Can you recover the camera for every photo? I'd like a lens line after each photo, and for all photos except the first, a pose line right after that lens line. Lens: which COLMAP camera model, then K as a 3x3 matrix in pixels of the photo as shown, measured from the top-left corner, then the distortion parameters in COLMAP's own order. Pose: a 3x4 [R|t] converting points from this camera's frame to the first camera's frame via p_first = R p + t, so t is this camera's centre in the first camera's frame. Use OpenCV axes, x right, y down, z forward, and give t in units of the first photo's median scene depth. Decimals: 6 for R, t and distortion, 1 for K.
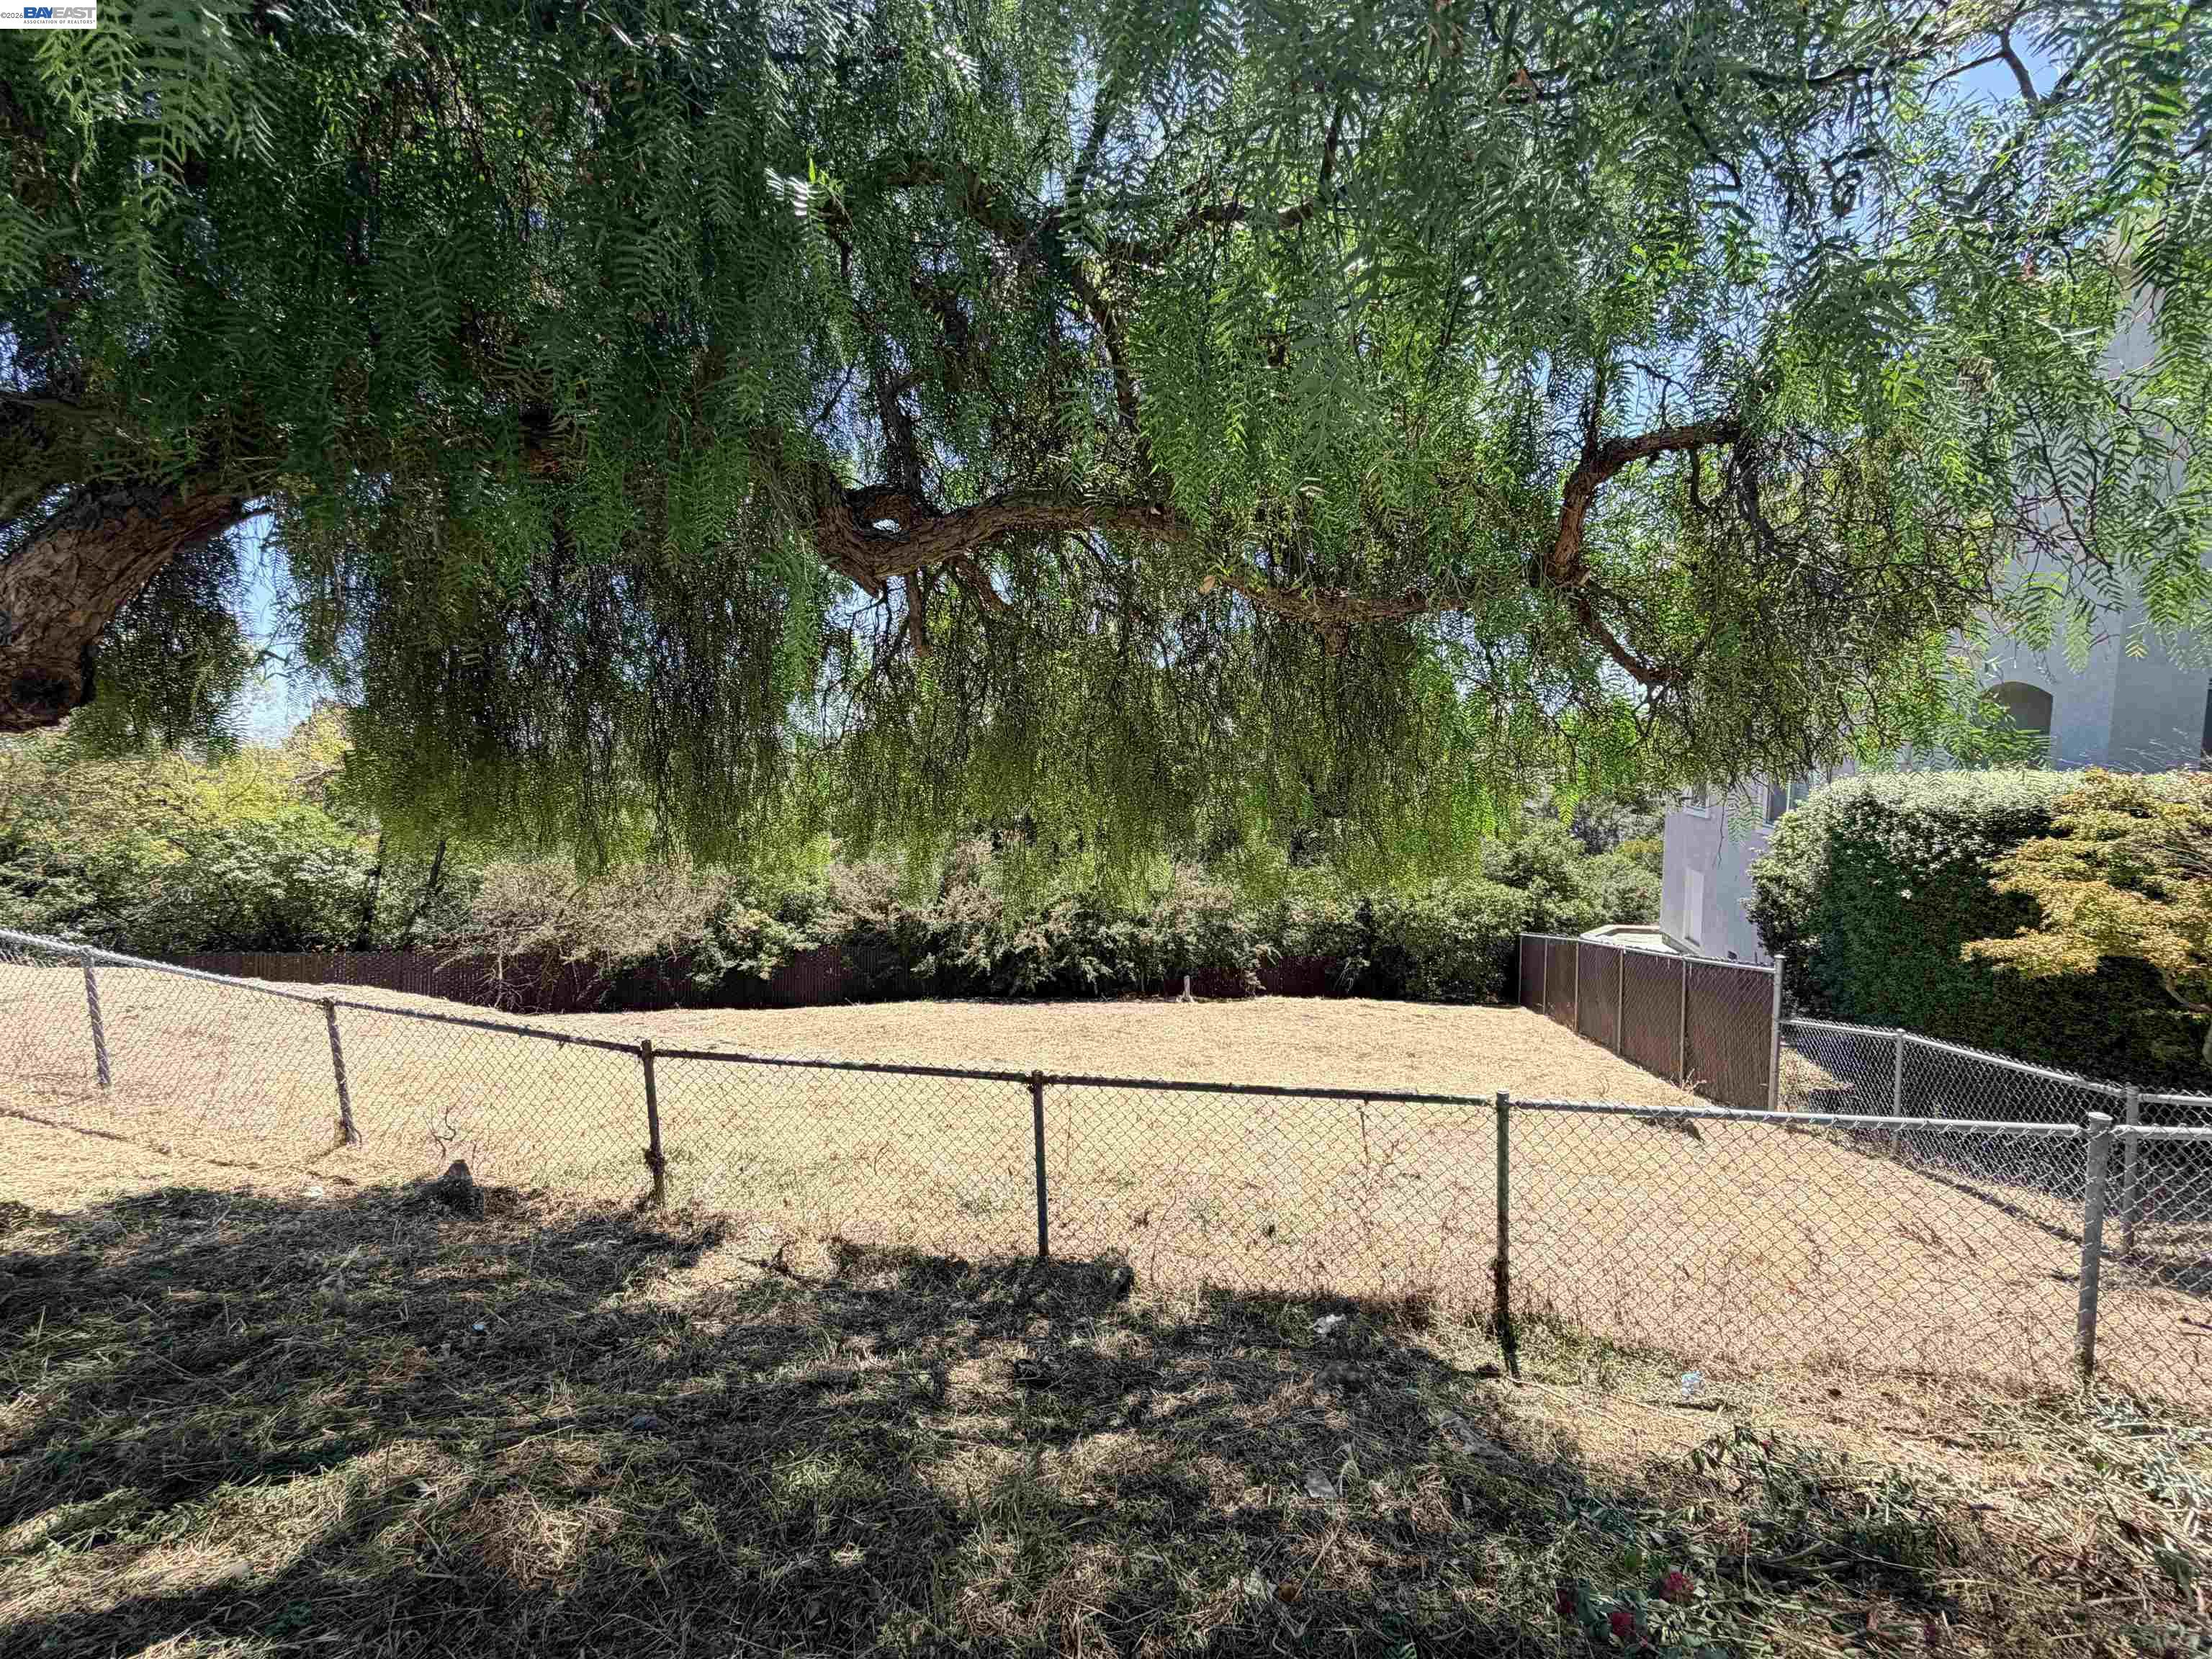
lens RADIAL K [[871.8, 0, 1106.0], [0, 871.8, 829.5], [0, 0, 1]] dist [-0.001693, -0.000086]
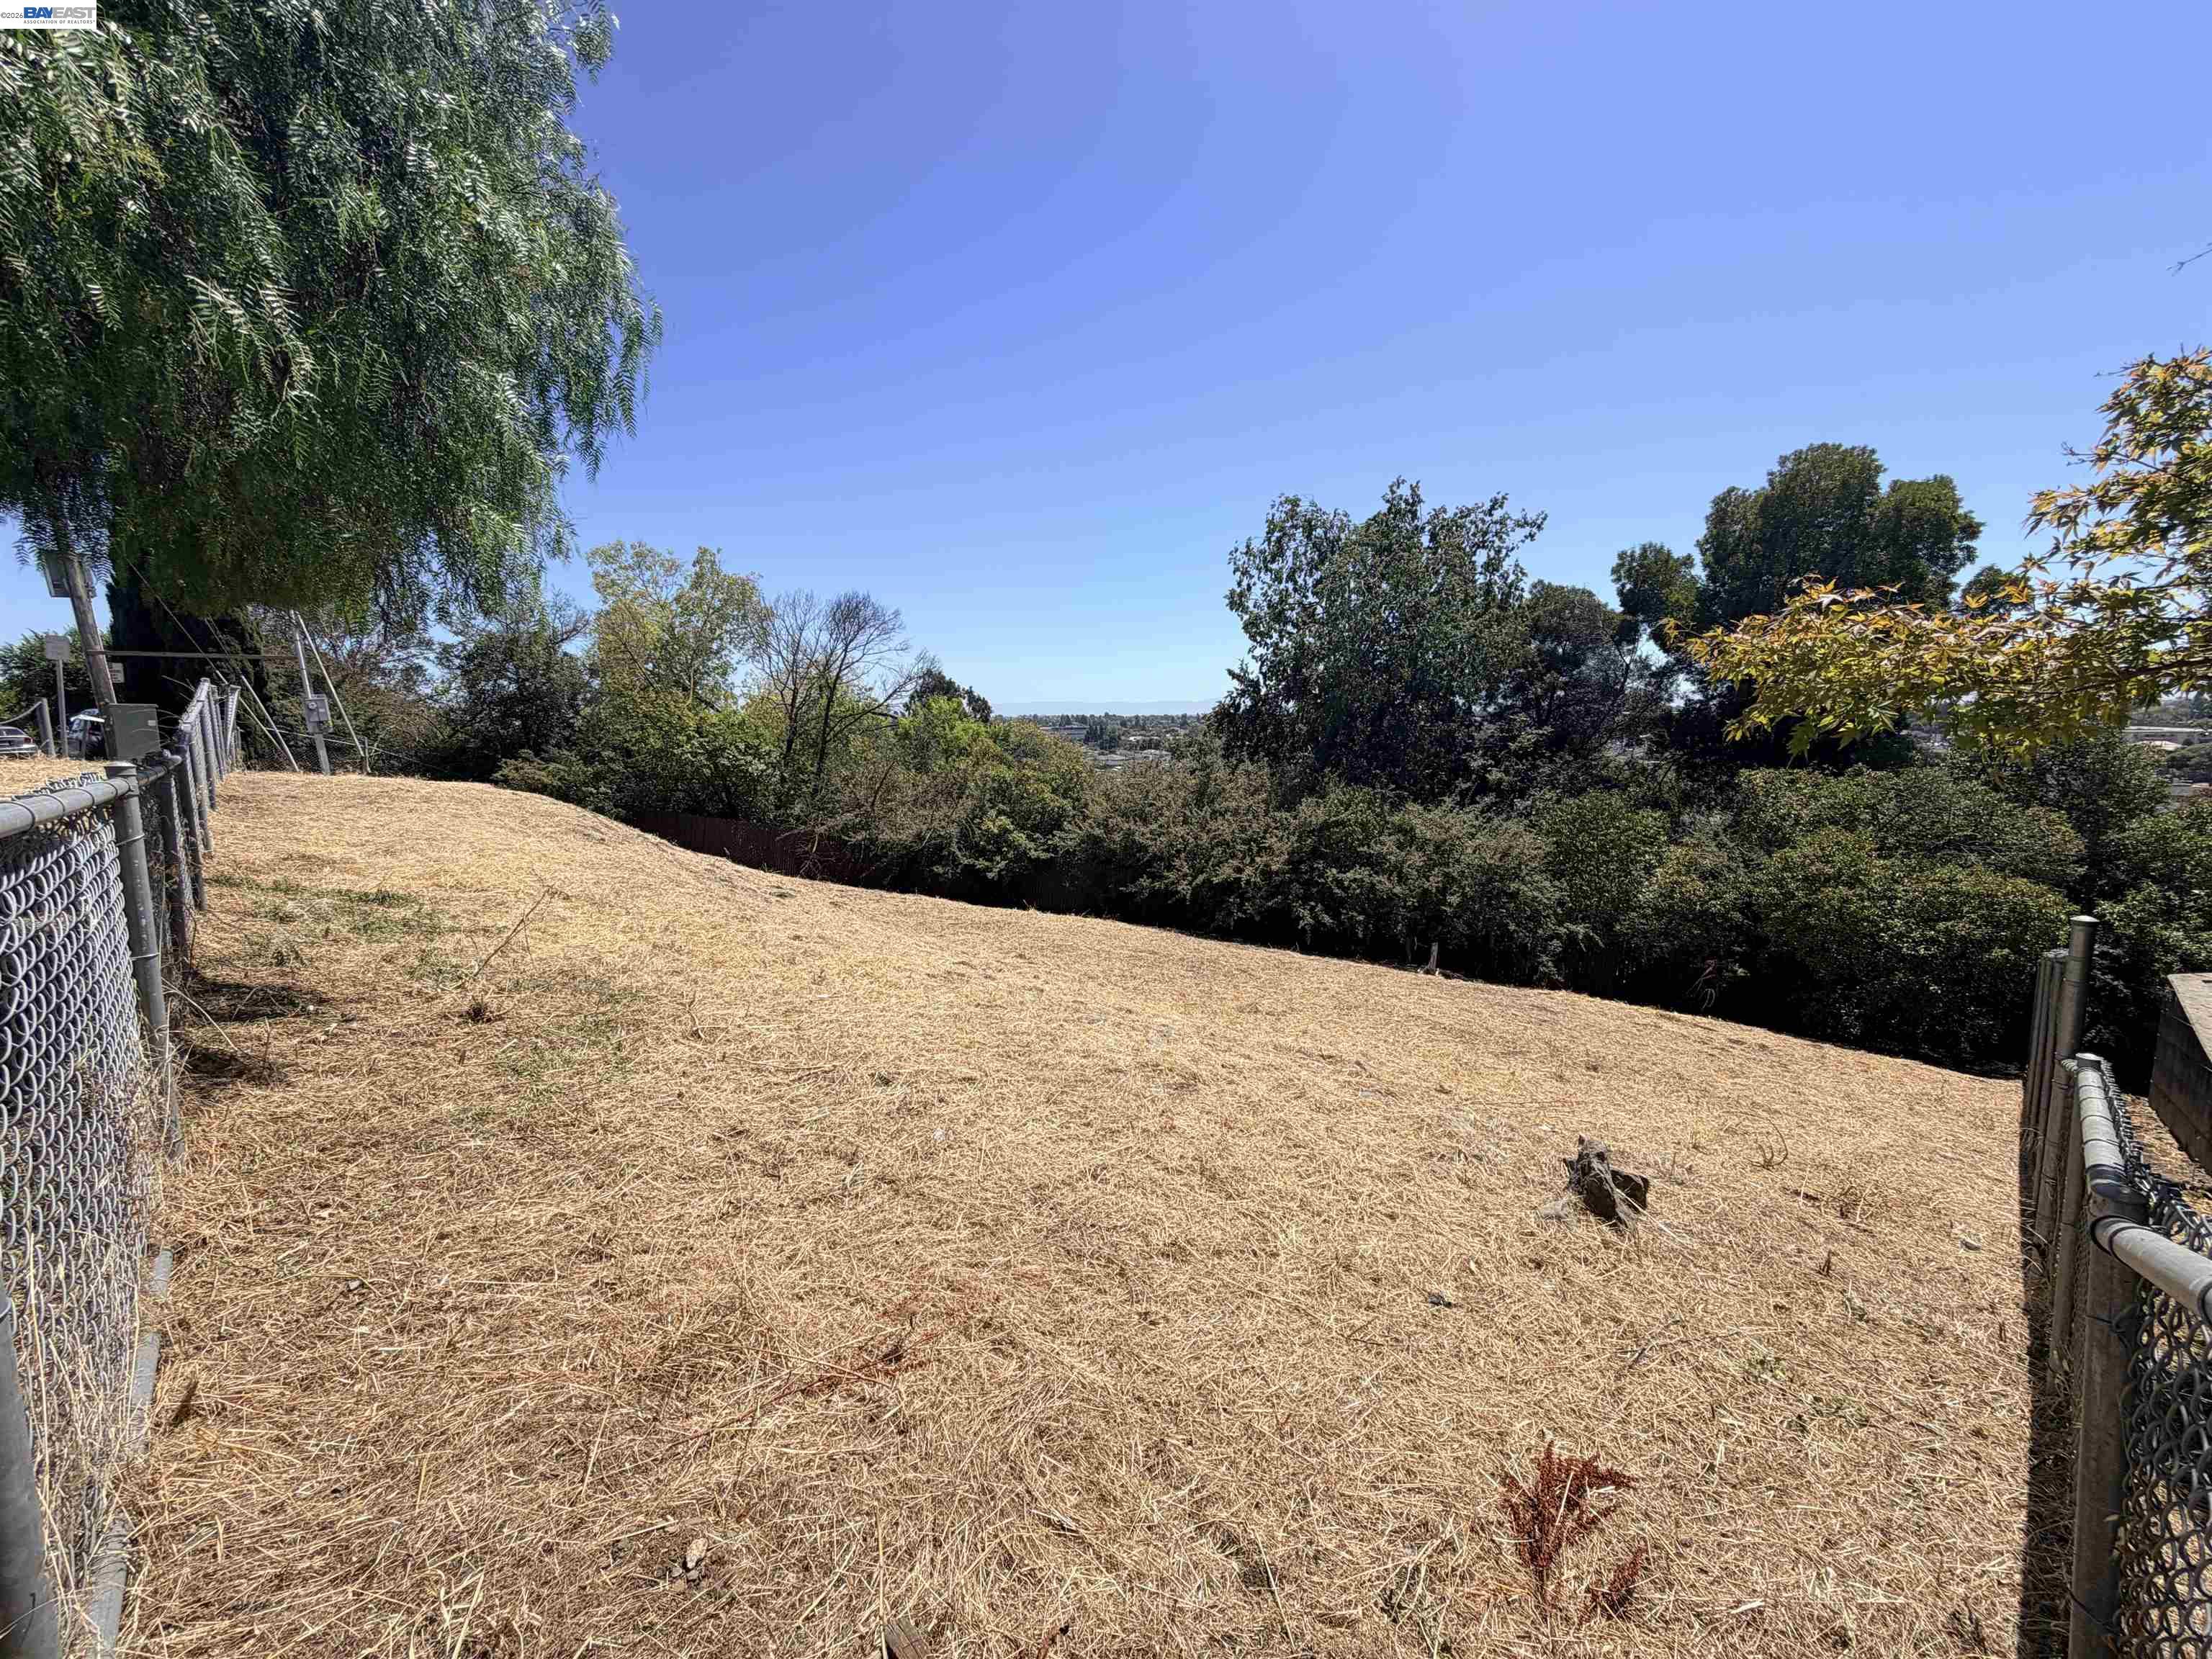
lens RADIAL K [[871.8, 0, 1106.0], [0, 871.8, 829.5], [0, 0, 1]] dist [-0.001693, -0.000086]
pose [[0.843532, 0.083277, -0.530583, 0.265645], [-0.070621, 0.996526, 0.044133, 0.053070], [0.532416, 0.000243, 0.846483, 0.172034]]
